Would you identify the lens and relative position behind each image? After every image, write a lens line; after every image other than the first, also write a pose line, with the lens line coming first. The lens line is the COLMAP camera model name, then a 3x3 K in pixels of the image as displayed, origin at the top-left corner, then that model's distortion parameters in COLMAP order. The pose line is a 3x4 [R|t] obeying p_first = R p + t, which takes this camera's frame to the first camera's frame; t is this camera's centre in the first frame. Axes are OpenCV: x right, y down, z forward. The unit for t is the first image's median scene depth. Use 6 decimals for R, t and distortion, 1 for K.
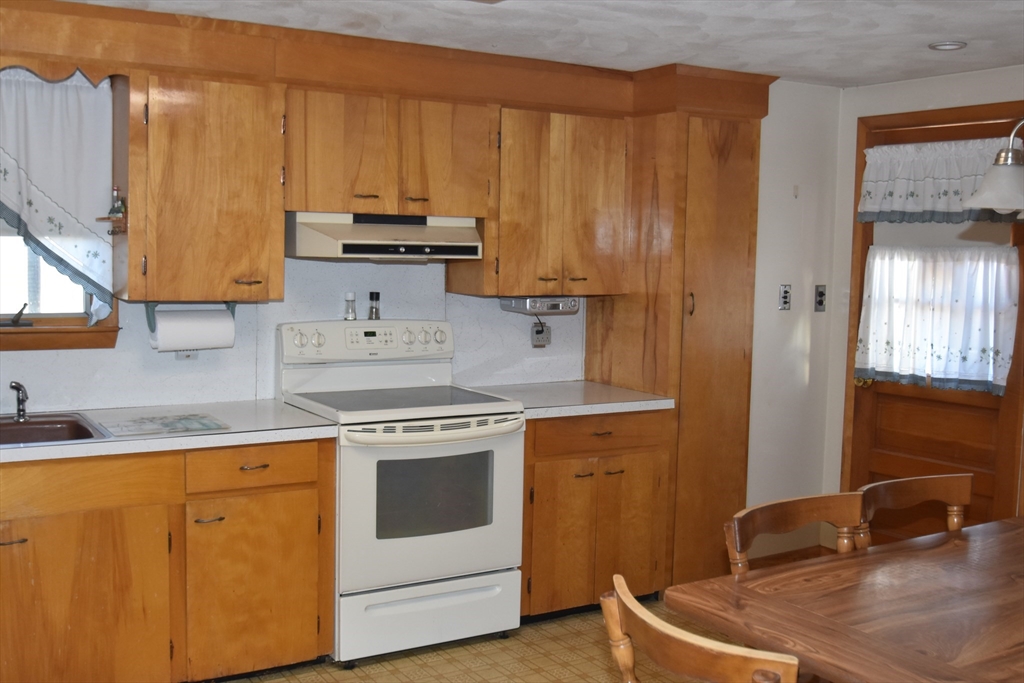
lens RADIAL K [[1100.7, 0, 512.0], [0, 1100.7, 341.5], [0, 0, 1]] dist [-0.054270, 0.017950]
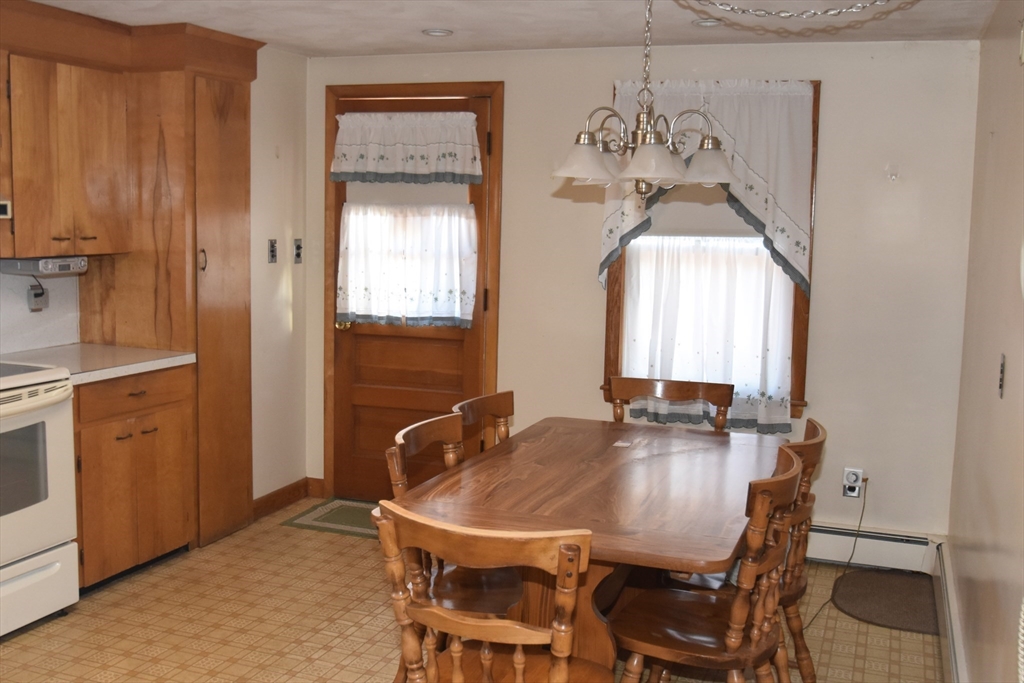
lens RADIAL K [[1100.7, 0, 512.0], [0, 1100.7, 341.5], [0, 0, 1]] dist [-0.054270, 0.017950]
pose [[0.784632, -0.074566, 0.615462, -0.247937], [0.046909, 0.997035, 0.060993, -0.007173], [-0.618185, -0.018986, 0.785803, 0.014291]]
